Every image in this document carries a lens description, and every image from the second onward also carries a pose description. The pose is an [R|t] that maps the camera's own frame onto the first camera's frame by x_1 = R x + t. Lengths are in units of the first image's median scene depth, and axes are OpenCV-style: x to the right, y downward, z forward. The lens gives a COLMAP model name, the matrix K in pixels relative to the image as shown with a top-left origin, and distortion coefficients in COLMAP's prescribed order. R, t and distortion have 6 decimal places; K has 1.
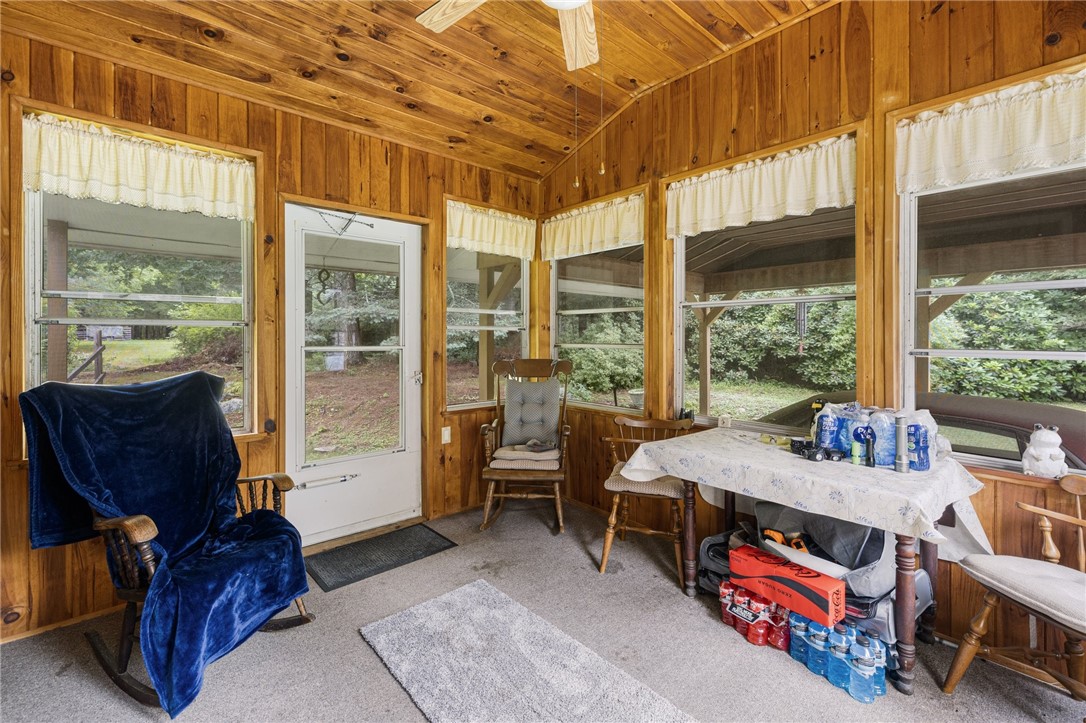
lens RADIAL K [[469.4, 0, 541.8], [0, 469.4, 337.5], [0, 0, 1]] dist [0.001122, 0.000142]
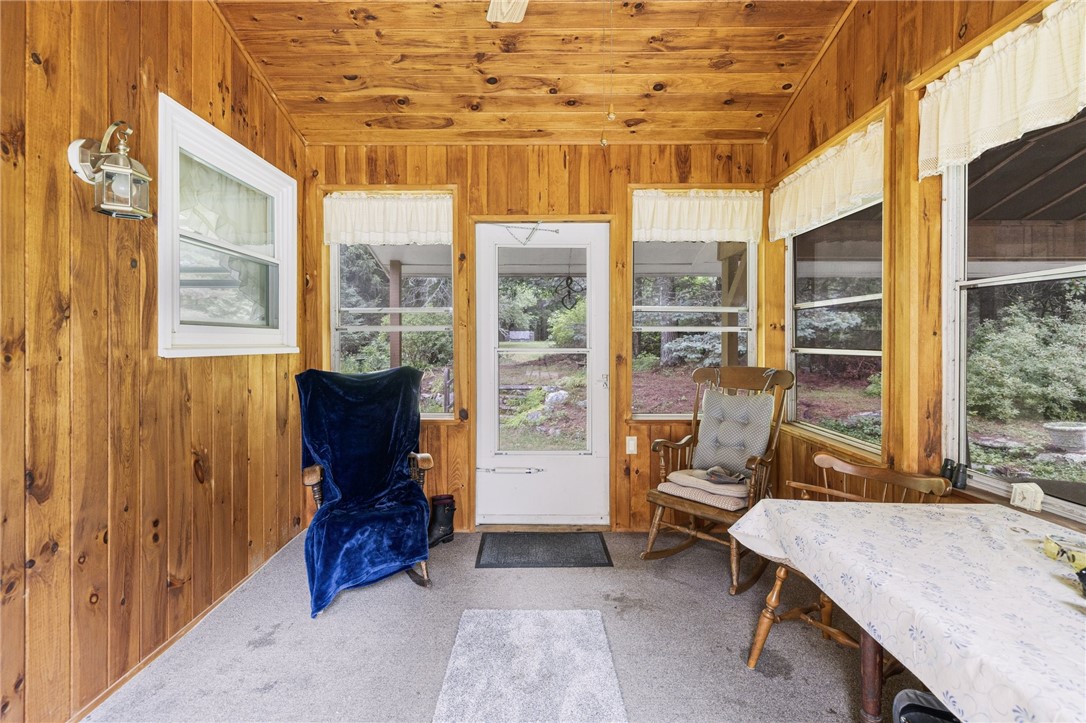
lens RADIAL K [[468.5, 0, 539.4], [0, 468.5, 341.9], [0, 0, 1]] dist [0.000662, 0.000180]
pose [[0.745348, 0.003519, -0.666666, 0.301106], [0.000037, 0.999986, 0.005320, -0.000374], [0.666675, -0.003990, 0.745338, 0.209273]]
